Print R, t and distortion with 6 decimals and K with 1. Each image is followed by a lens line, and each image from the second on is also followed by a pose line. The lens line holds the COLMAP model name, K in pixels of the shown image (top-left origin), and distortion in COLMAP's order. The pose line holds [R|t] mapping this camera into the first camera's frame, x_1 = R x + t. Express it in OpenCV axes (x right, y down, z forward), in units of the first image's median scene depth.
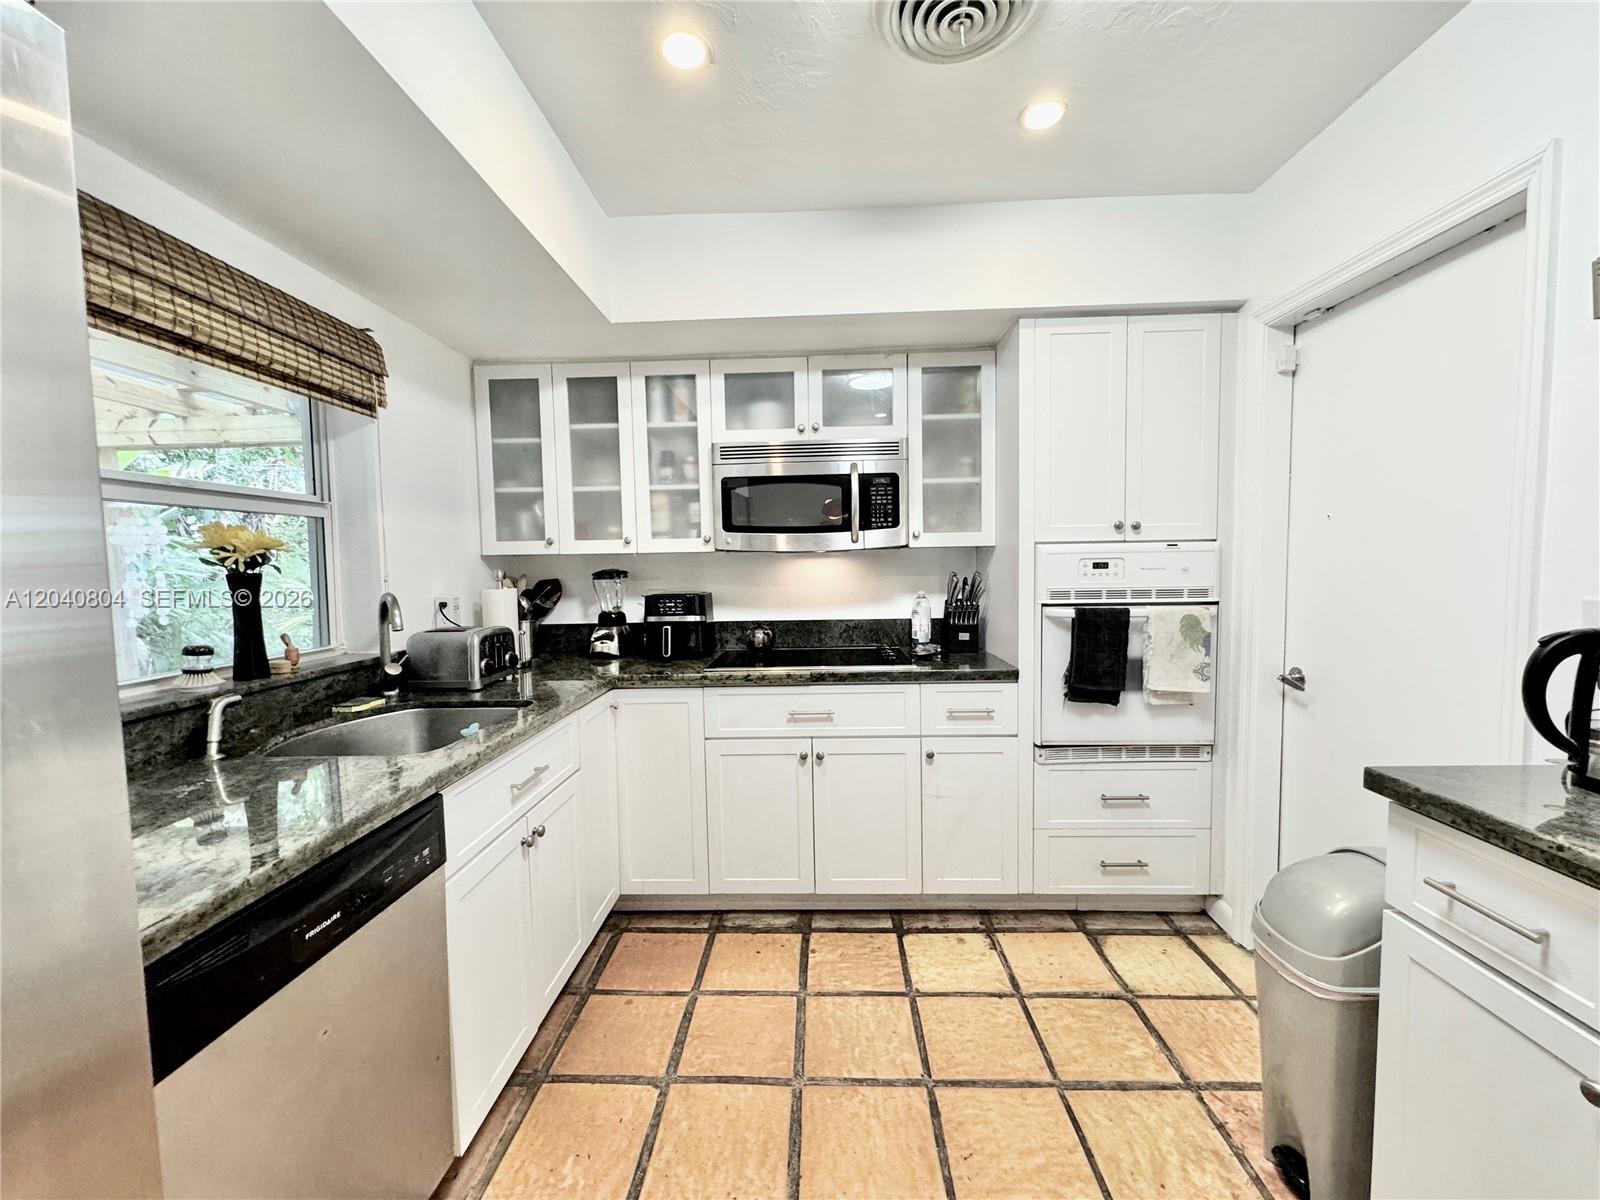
lens RADIAL K [[639.6, 0, 800.0], [0, 639.6, 600.0], [0, 0, 1]] dist [-0.003574, -0.000089]
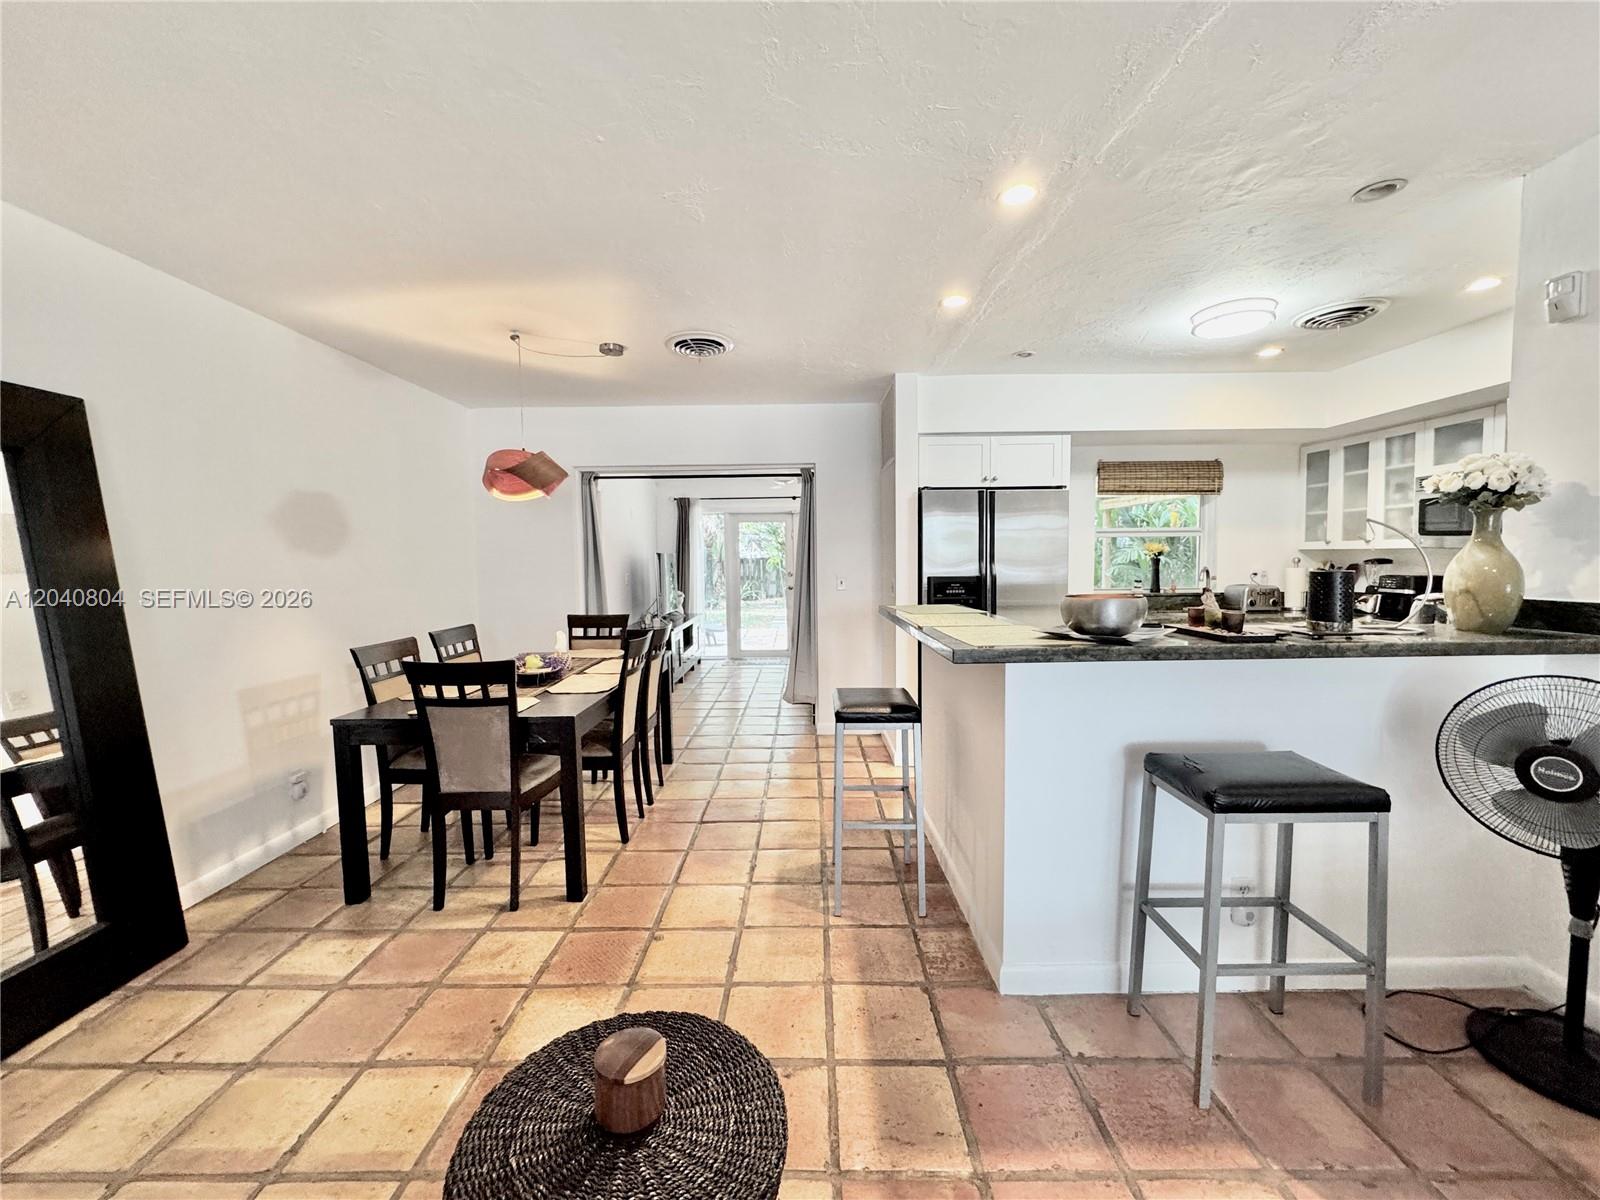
lens RADIAL K [[639.6, 0, 800.0], [0, 639.6, 600.0], [0, 0, 1]] dist [-0.003574, -0.000089]
pose [[0.038694, 0.082304, -0.995856, 1.493550], [-0.048497, 0.995582, 0.080398, -0.003690], [0.998074, 0.045185, 0.042515, -0.584499]]
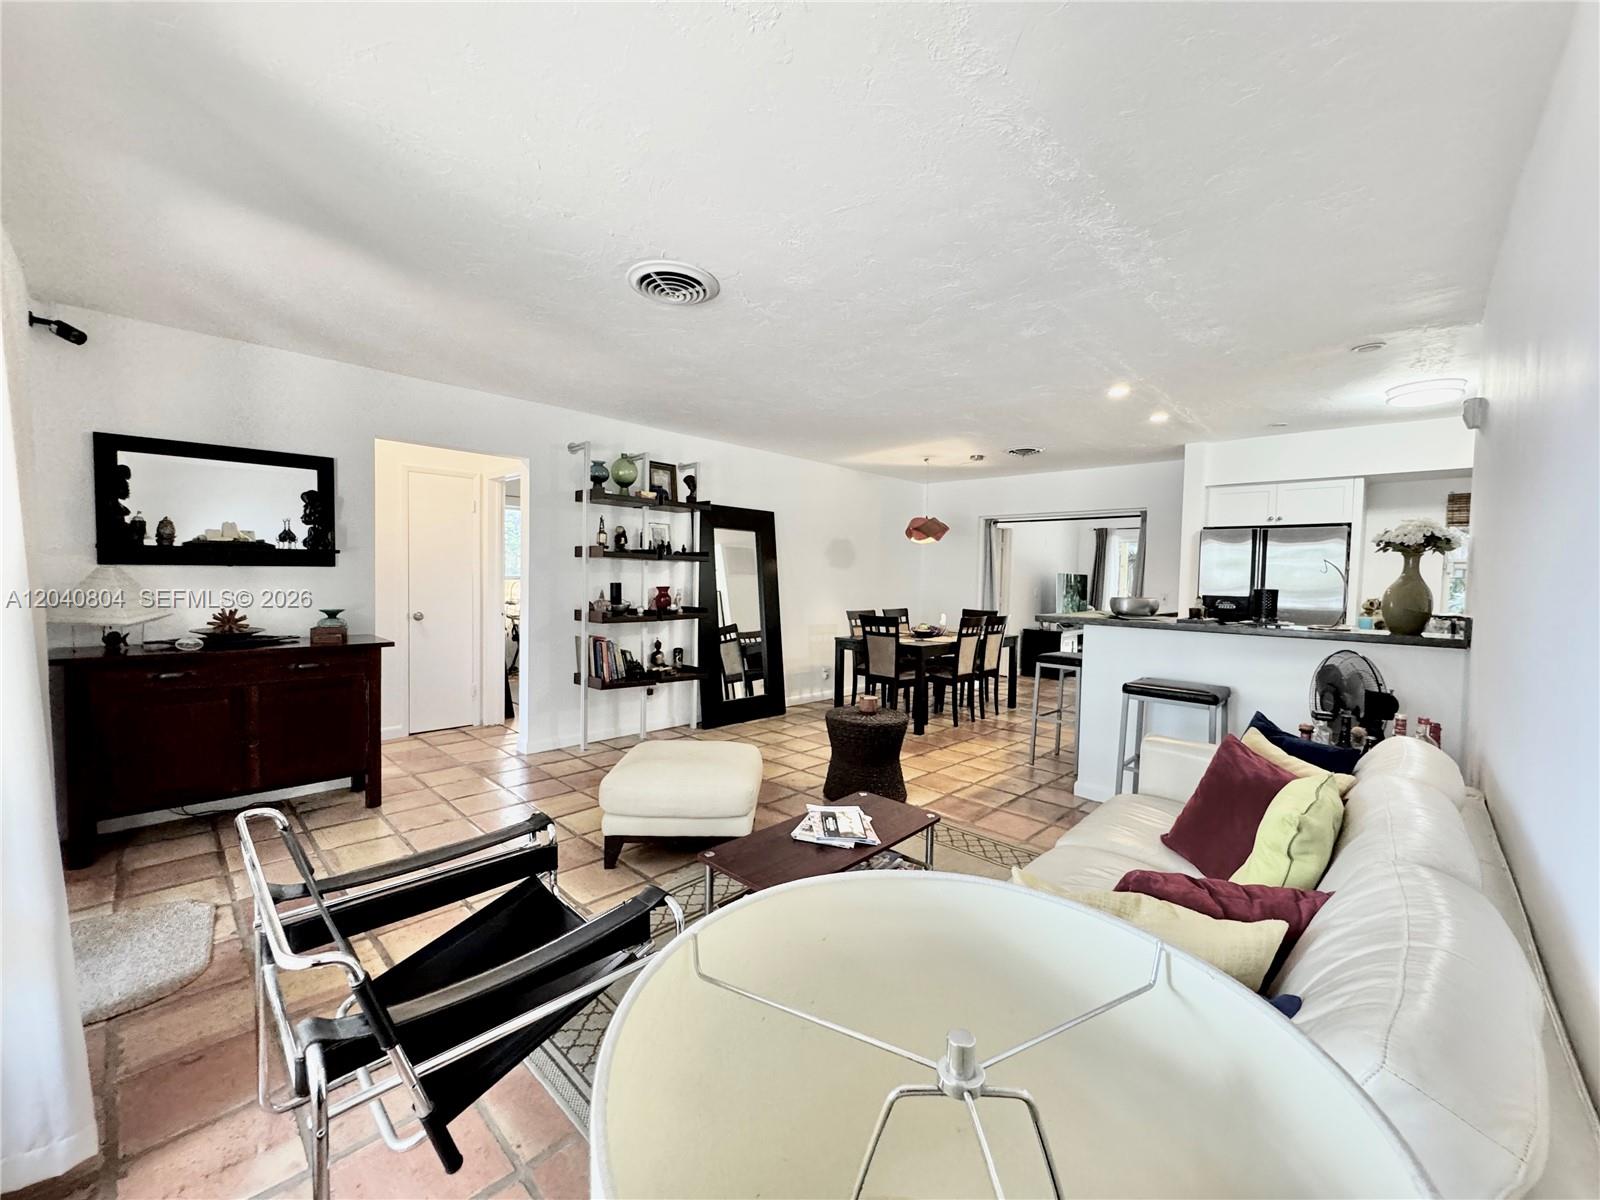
lens RADIAL K [[639.6, 0, 800.0], [0, 639.6, 600.0], [0, 0, 1]] dist [-0.003574, -0.000089]
pose [[-0.661460, 0.031964, -0.749299, 2.444595], [-0.054831, 0.994357, 0.090821, -0.055852], [0.747973, 0.101159, -0.655975, 0.265754]]
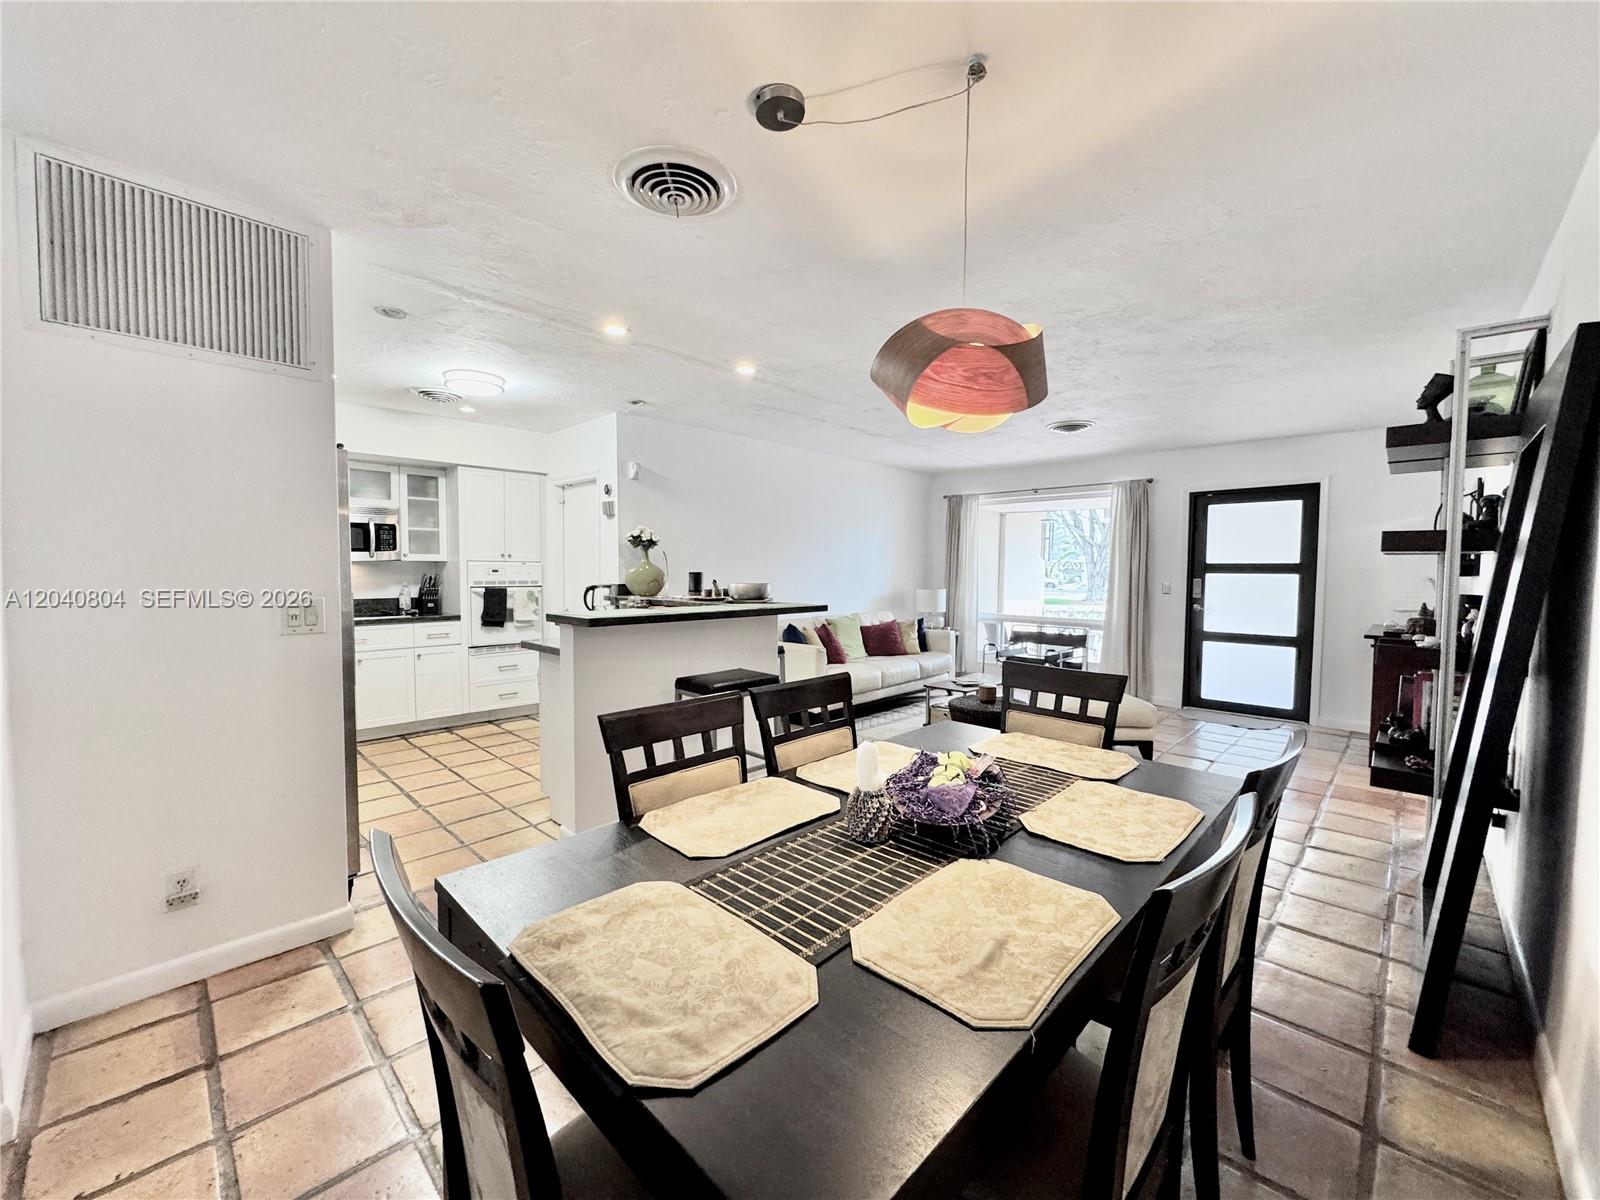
lens RADIAL K [[639.6, 0, 800.0], [0, 639.6, 600.0], [0, 0, 1]] dist [-0.003574, -0.000089]
pose [[0.665978, -0.015011, 0.745821, -0.562246], [0.026874, 0.999631, -0.003878, 0.095143], [-0.745487, 0.022625, 0.666136, -1.452888]]
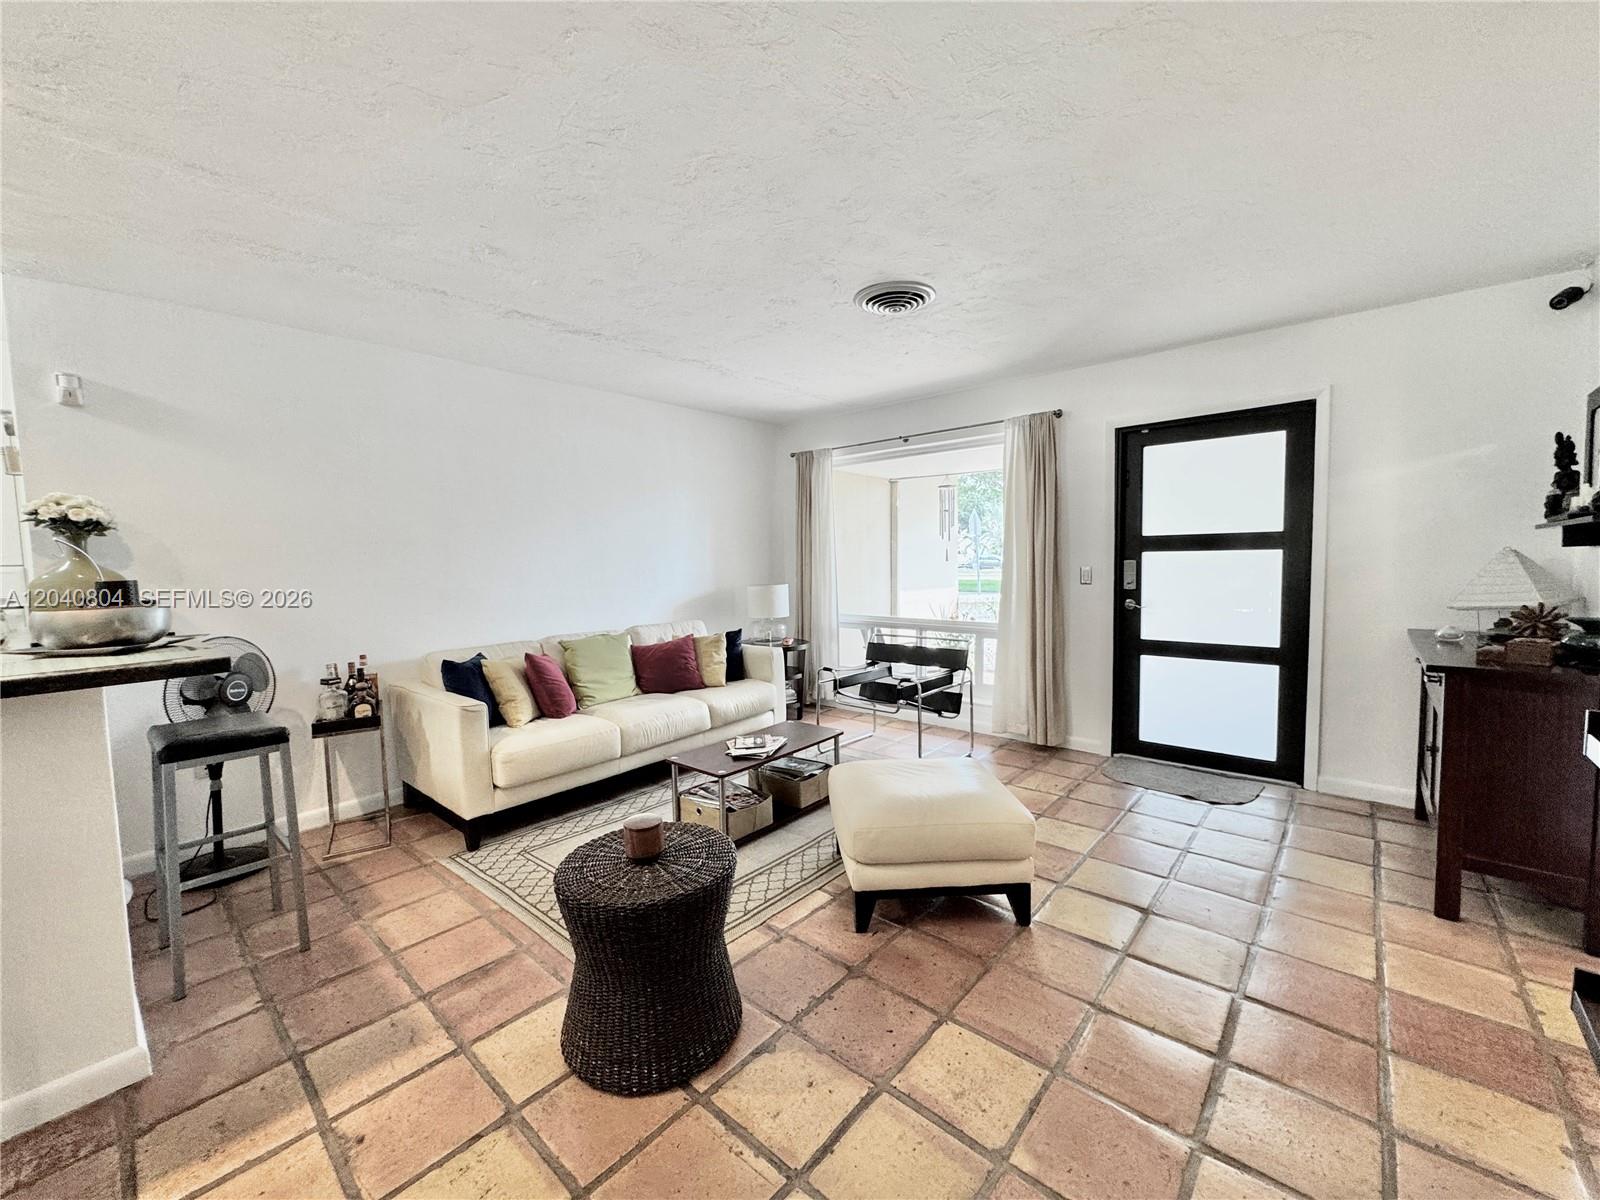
lens RADIAL K [[639.6, 0, 800.0], [0, 639.6, 600.0], [0, 0, 1]] dist [-0.003574, -0.000089]
pose [[0.629775, -0.050823, 0.775113, 0.620465], [0.058512, 0.998126, 0.017905, 0.064564], [-0.774571, 0.034077, 0.631569, -1.315013]]
